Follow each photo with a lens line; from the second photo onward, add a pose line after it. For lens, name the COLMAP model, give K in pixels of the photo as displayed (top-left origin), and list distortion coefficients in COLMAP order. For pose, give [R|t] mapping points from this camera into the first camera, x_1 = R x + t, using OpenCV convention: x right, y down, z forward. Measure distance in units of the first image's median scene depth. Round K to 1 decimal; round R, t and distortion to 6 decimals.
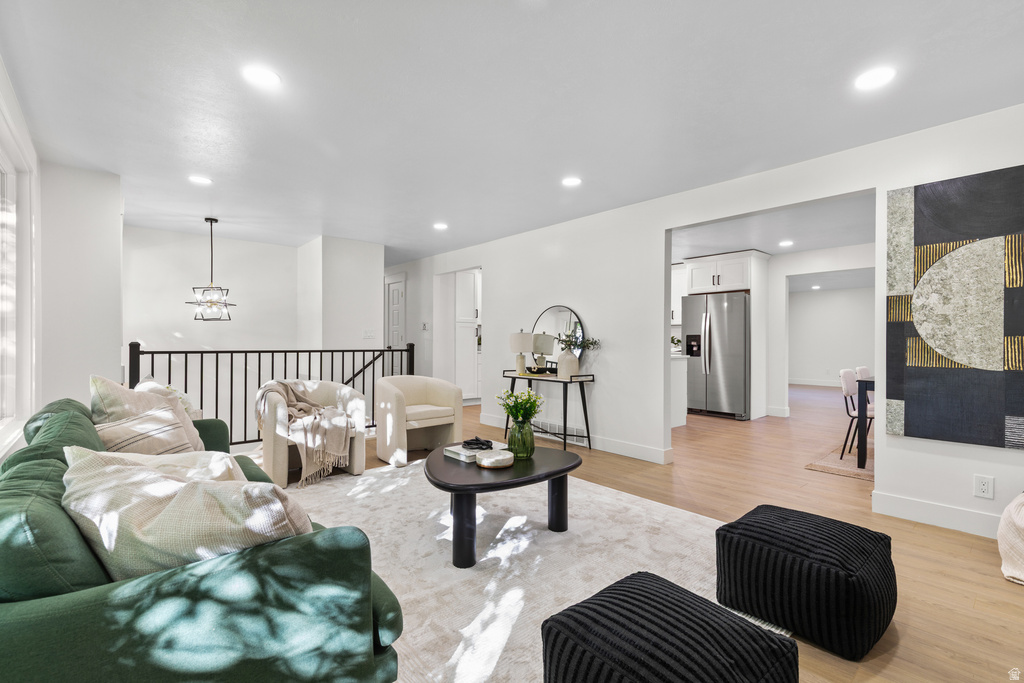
lens RADIAL K [[474.6, 0, 508.2], [0, 474.6, 342.4], [0, 0, 1]] dist [0.005795, 0.000409]
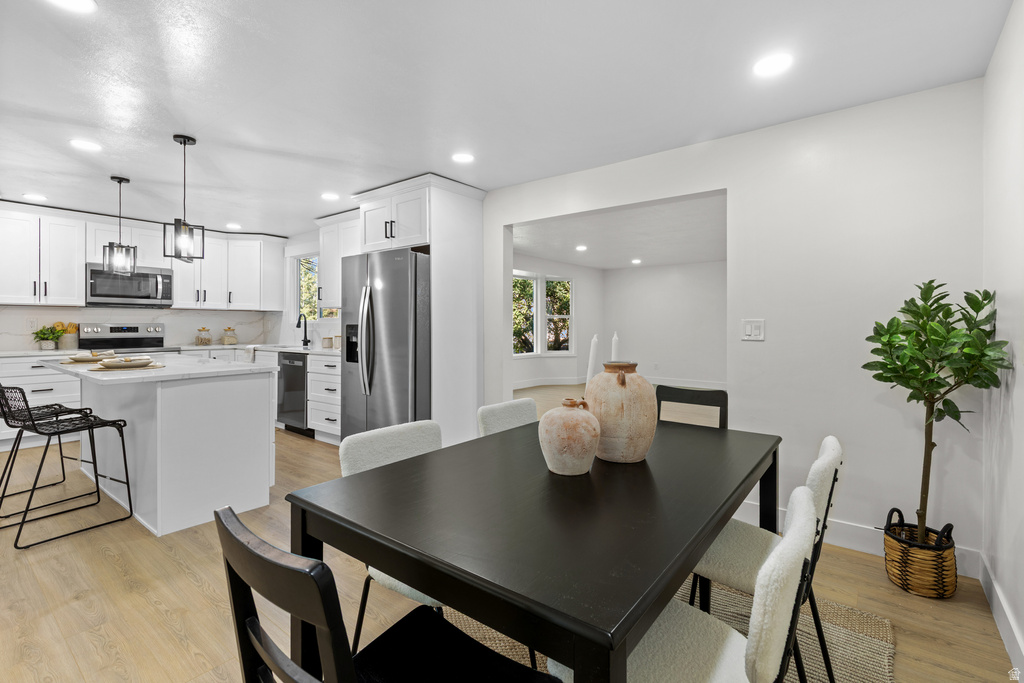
lens RADIAL K [[474.6, 0, 511.9], [0, 474.6, 325.0], [0, 0, 1]] dist [0.005795, 0.000409]
pose [[0.982035, -0.000584, 0.188696, 0.469076], [-0.000509, 0.999983, 0.005745, -0.019591], [-0.188697, -0.005738, 0.982019, 0.407211]]
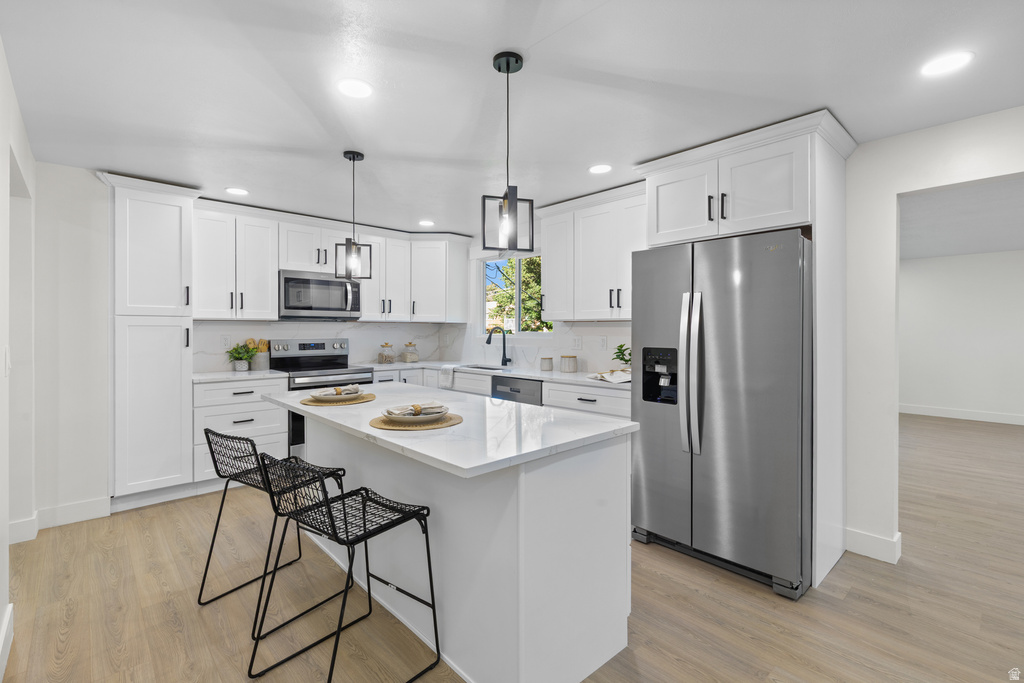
lens RADIAL K [[474.6, 0, 512.4], [0, 474.6, 330.8], [0, 0, 1]] dist [0.005795, 0.000409]
pose [[0.999620, -0.002834, 0.027405, 0.258056], [0.002657, 0.999975, 0.006515, -0.033161], [-0.027423, -0.006440, 0.999603, 0.611699]]
